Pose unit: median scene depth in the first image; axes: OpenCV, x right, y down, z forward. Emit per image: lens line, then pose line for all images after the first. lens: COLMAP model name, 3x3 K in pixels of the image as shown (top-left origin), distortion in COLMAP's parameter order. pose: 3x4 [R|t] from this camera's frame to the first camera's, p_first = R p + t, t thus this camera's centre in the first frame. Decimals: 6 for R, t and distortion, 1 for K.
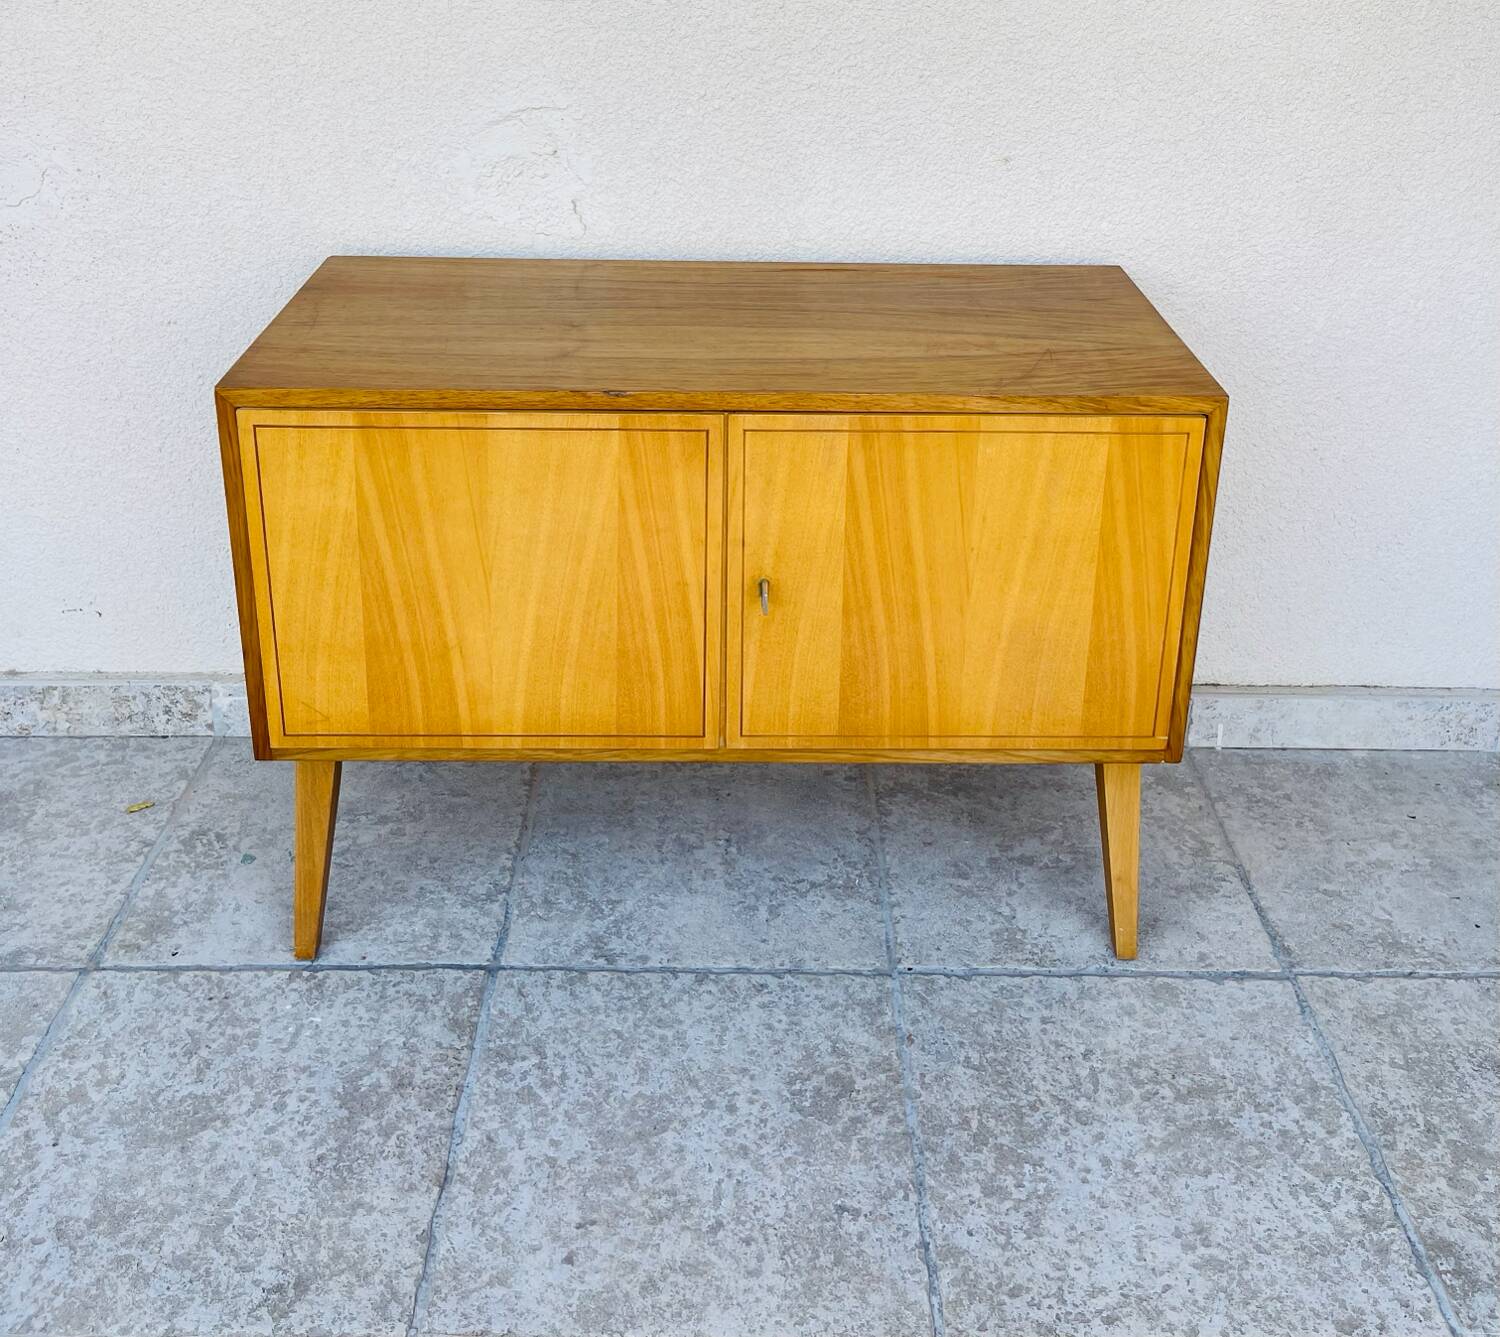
lens RADIAL K [[1515.4, 0, 762.0], [0, 1515.4, 338.9], [0, 0, 1]] dist [0.028450, 0.000000]
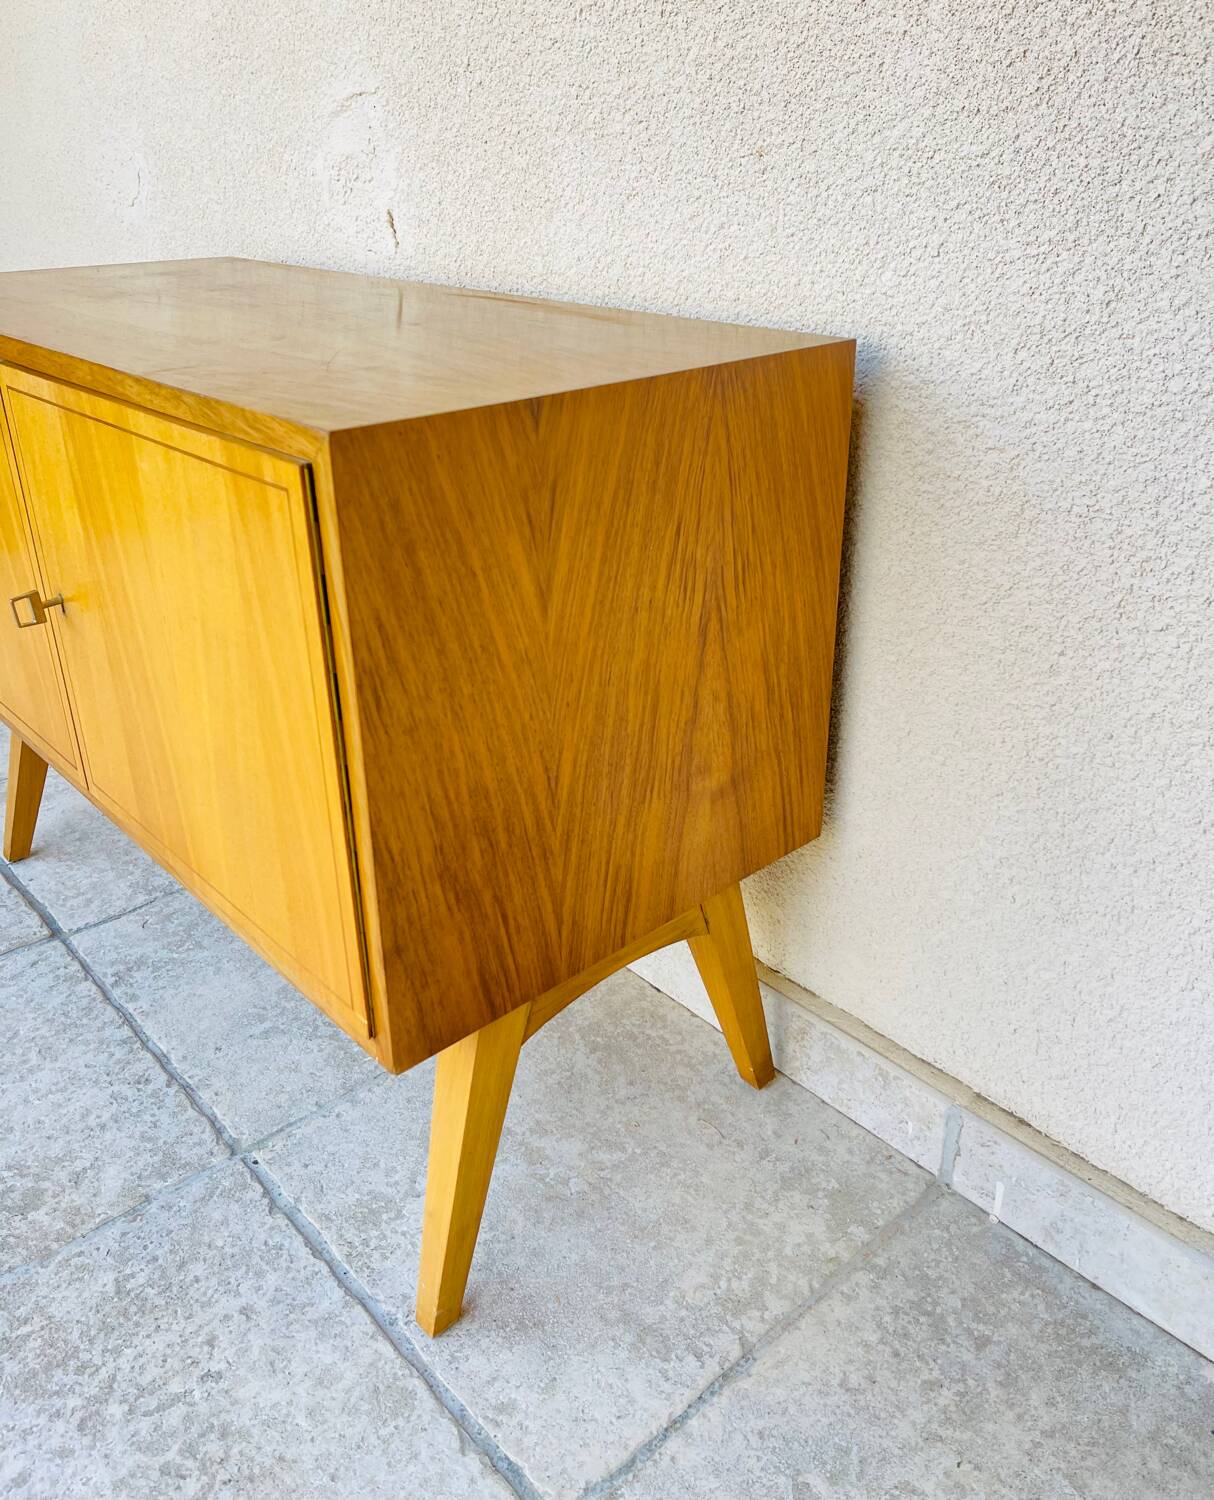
lens RADIAL K [[1217.8, 0, 617.6], [0, 1217.8, 693.1], [0, 0, 1]] dist [0.062528, -0.078097]
pose [[0.663783, 0.287851, -0.690314, 0.603502], [-0.232692, 0.956647, 0.175159, 0.023162], [0.710807, 0.044364, 0.701987, 0.681357]]
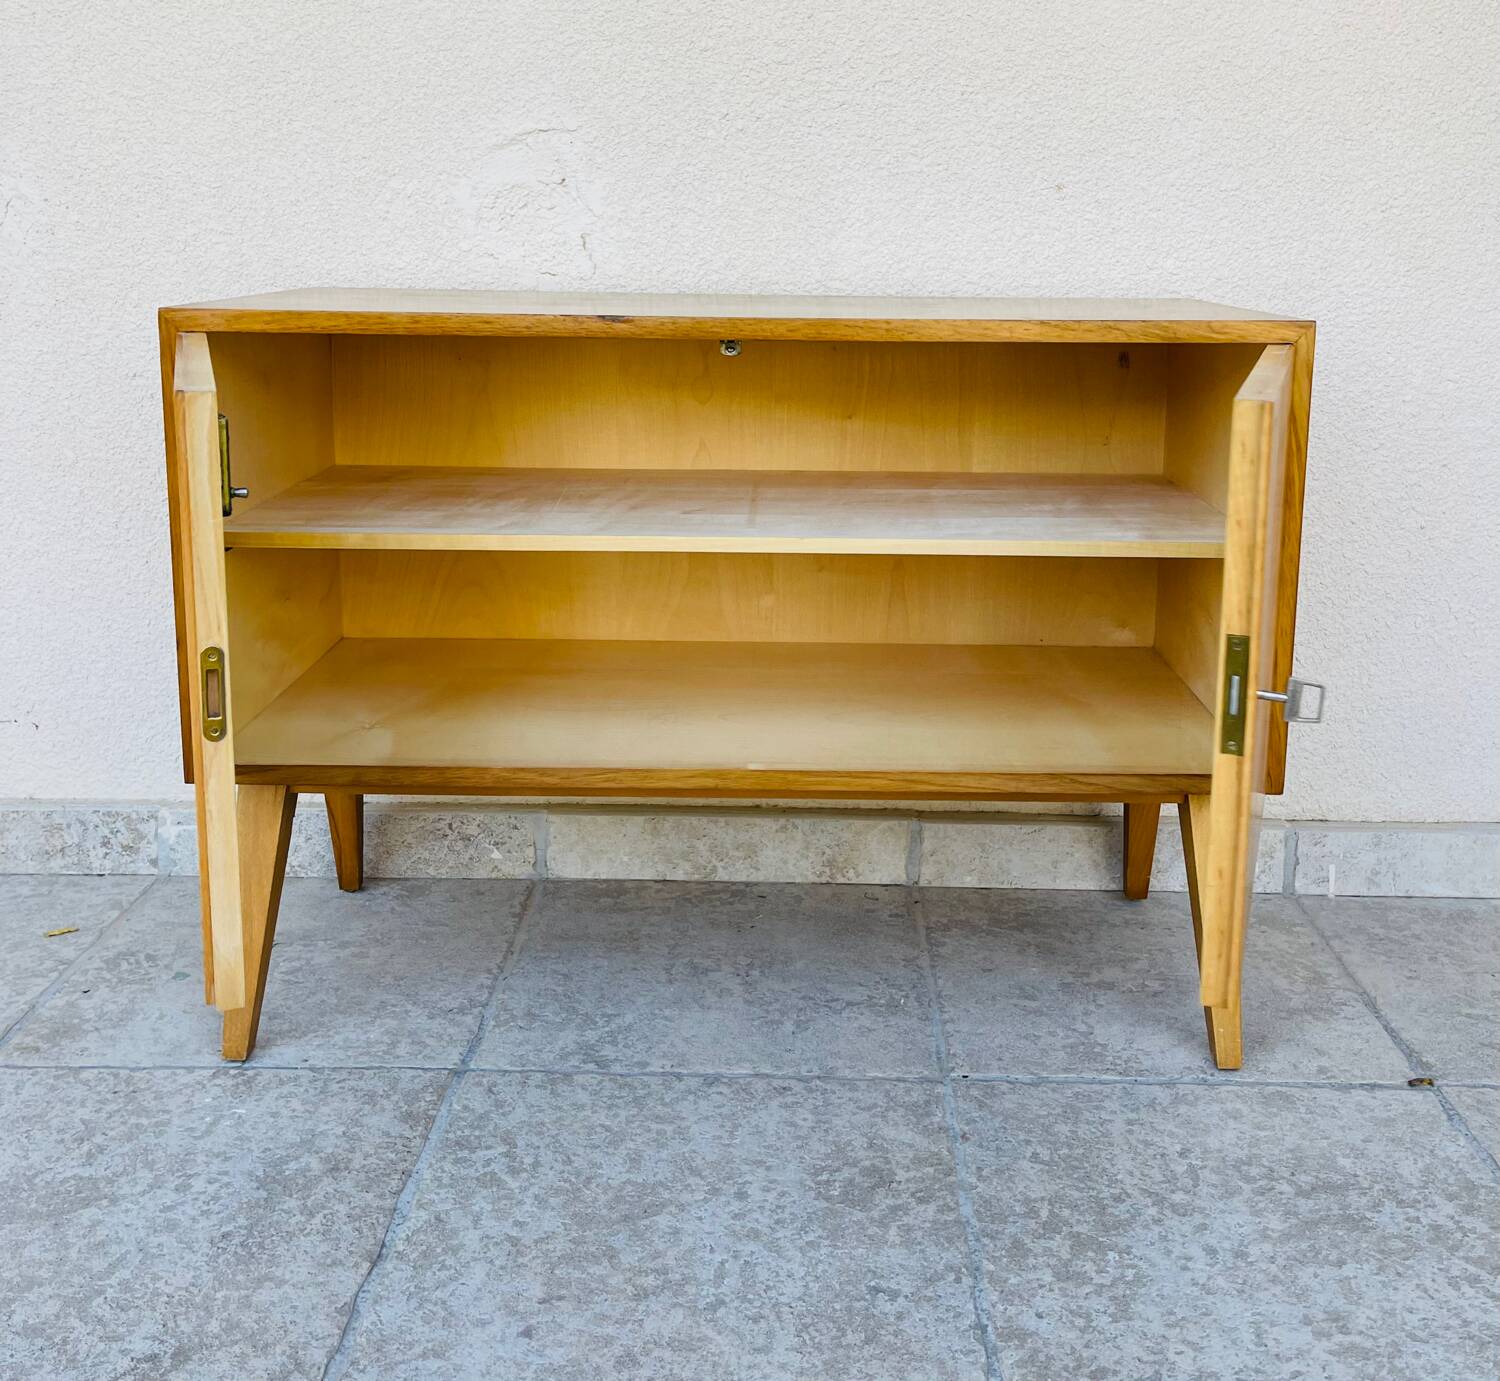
lens RADIAL K [[1594.7, 0, 793.9], [0, 1594.7, 507.6], [0, 0, 1]] dist [0.030593, 0.000000]
pose [[0.999819, -0.002827, -0.018820, 0.022173], [-0.000396, 0.985604, -0.169071, 0.260710], [0.019027, 0.169047, 0.985424, 0.095845]]
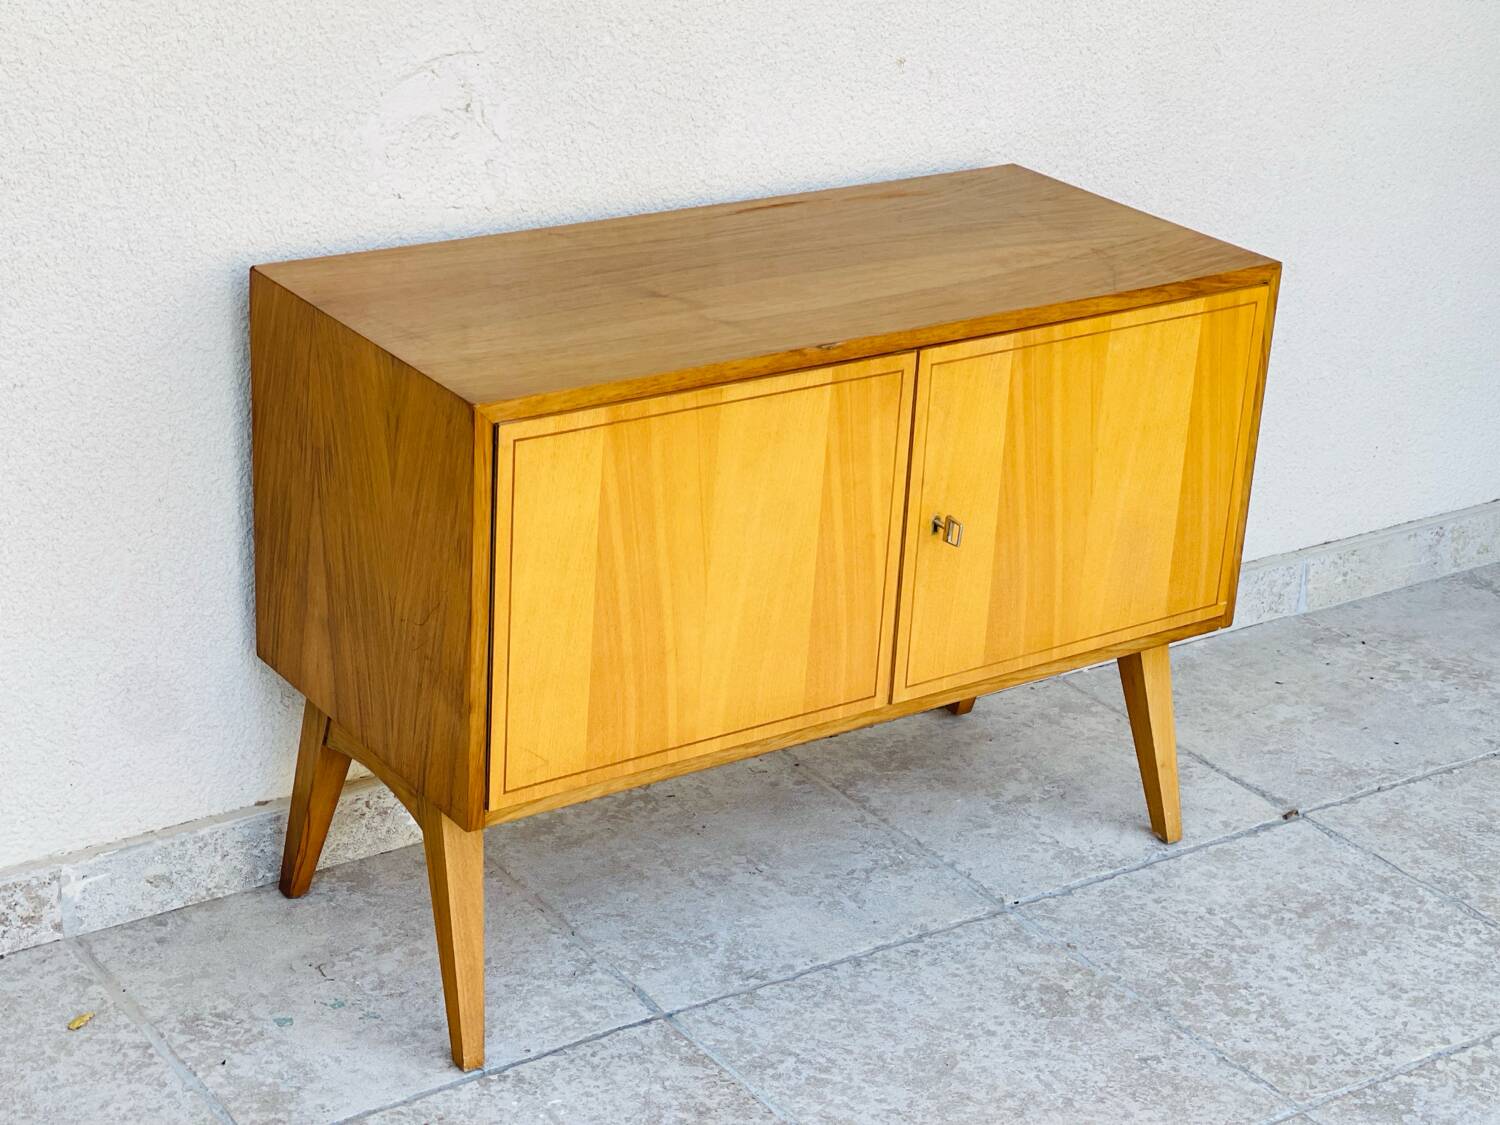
lens RADIAL K [[2788.5, 0, 752.2], [0, 2788.5, 561.7], [0, 0, 1]] dist [0.191994, 0.000000]
pose [[0.828434, -0.192320, 0.526033, -0.961558], [0.150473, 0.981093, 0.121717, -0.046846], [-0.539495, -0.021681, 0.841709, -0.425135]]
